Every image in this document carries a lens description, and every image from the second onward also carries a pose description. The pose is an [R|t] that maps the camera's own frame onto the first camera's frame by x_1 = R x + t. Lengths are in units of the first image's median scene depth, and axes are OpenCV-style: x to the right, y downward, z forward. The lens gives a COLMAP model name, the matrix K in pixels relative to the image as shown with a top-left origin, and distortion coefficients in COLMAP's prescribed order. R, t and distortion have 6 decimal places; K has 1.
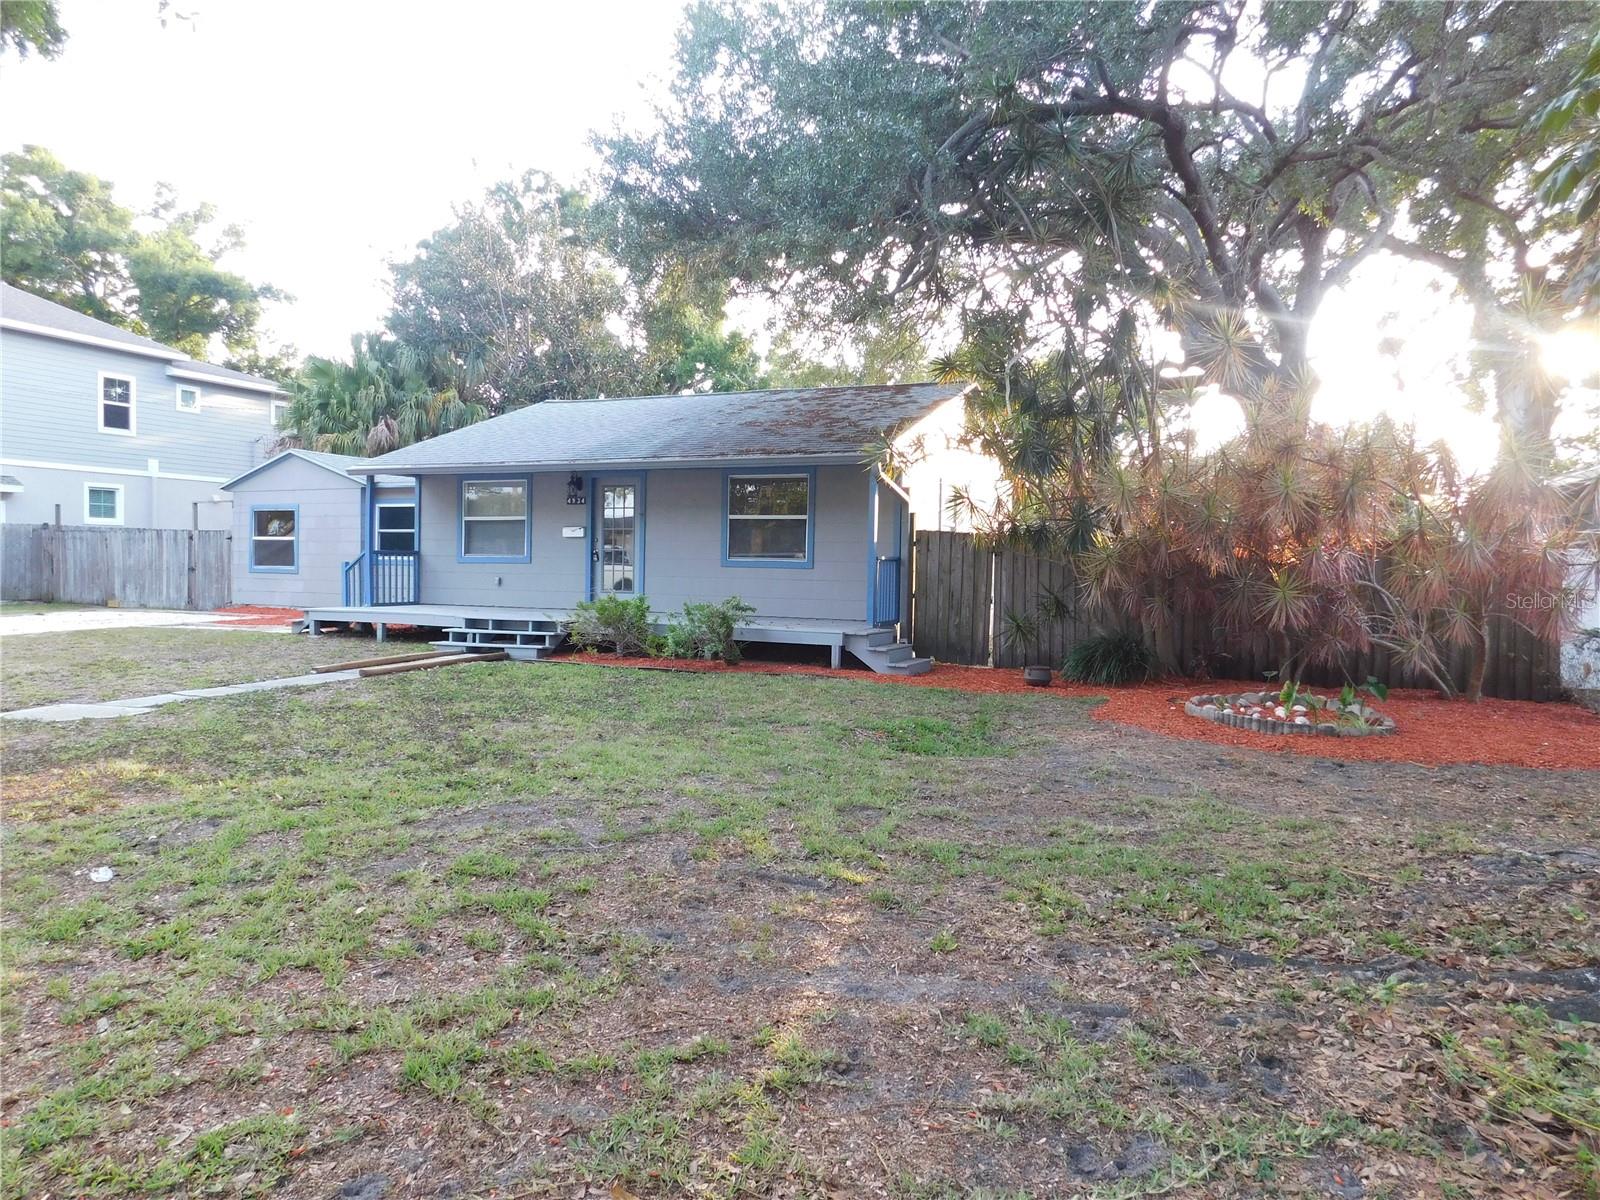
lens RADIAL K [[1075.0, 0, 797.8], [0, 1075.0, 592.0], [0, 0, 1]] dist [-0.065052, 0.064396]
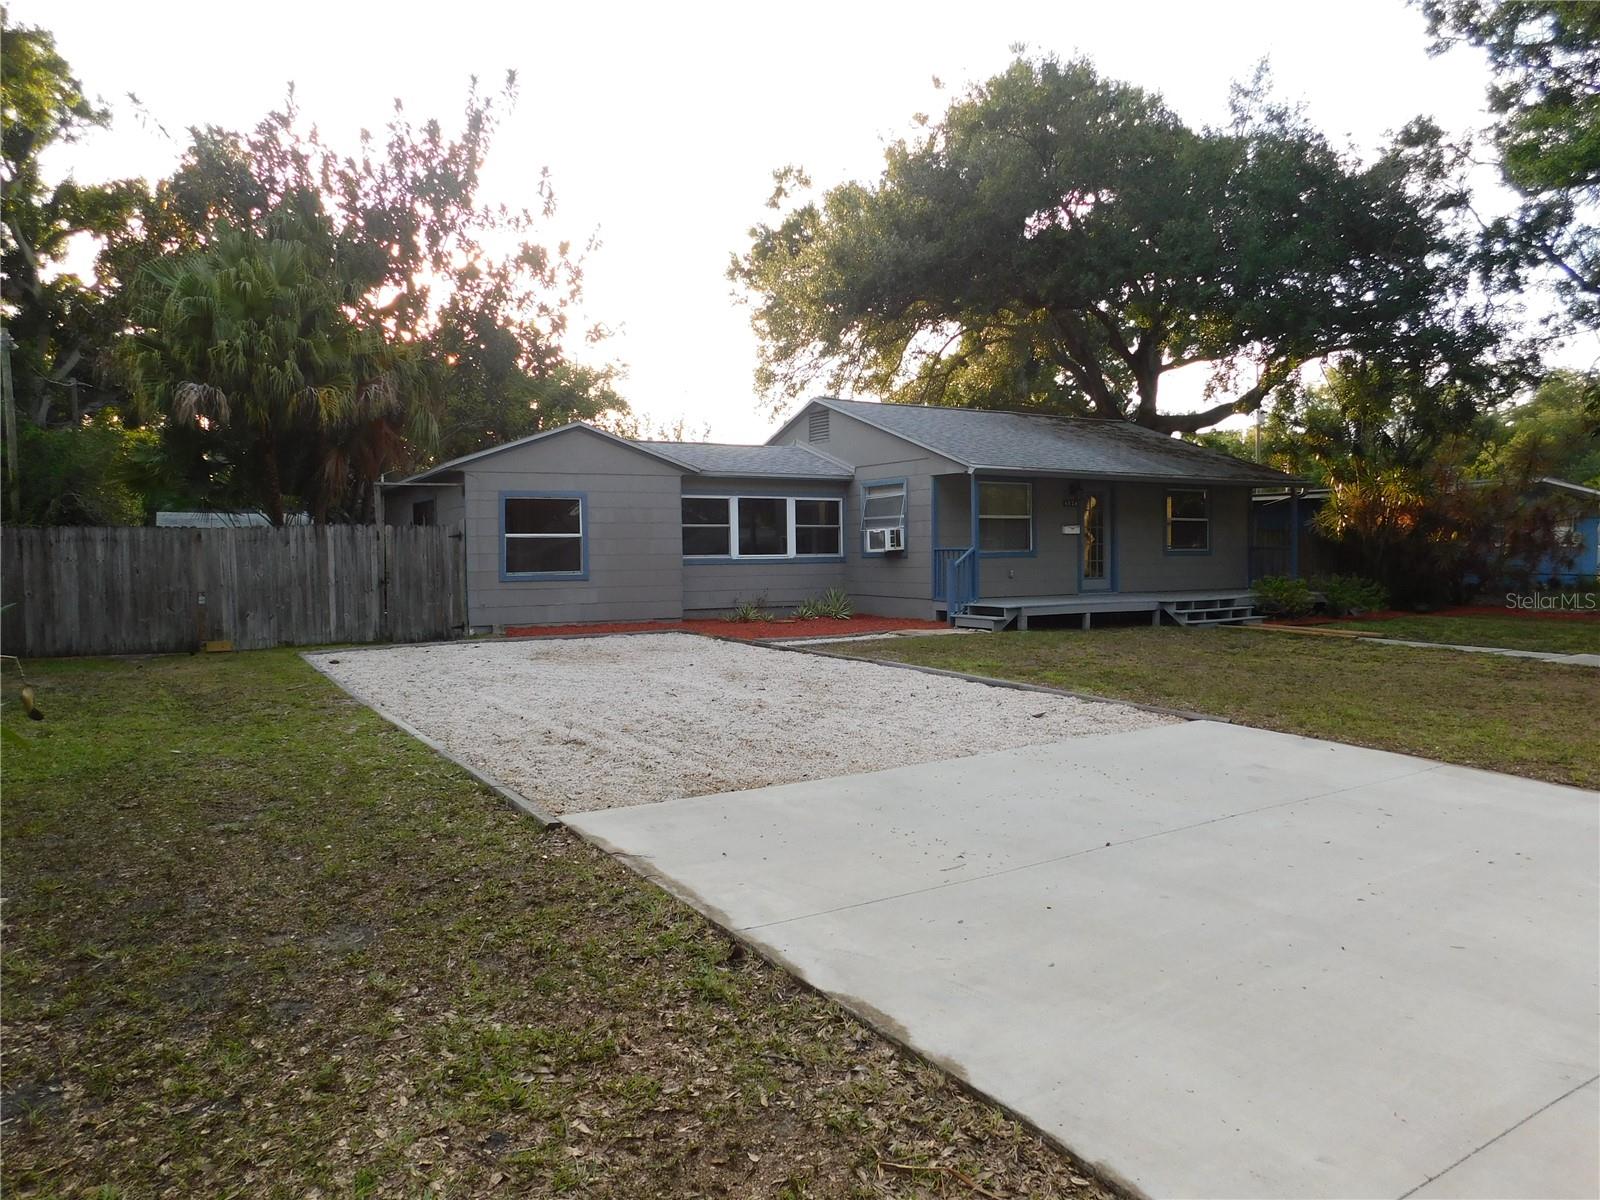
lens RADIAL K [[1075.0, 0, 797.8], [0, 1075.0, 592.0], [0, 0, 1]] dist [-0.065052, 0.064396]
pose [[0.608511, -0.055607, 0.791595, -1.317622], [0.037754, 0.998441, 0.041115, -0.046250], [-0.792647, 0.004867, 0.609661, 0.499604]]
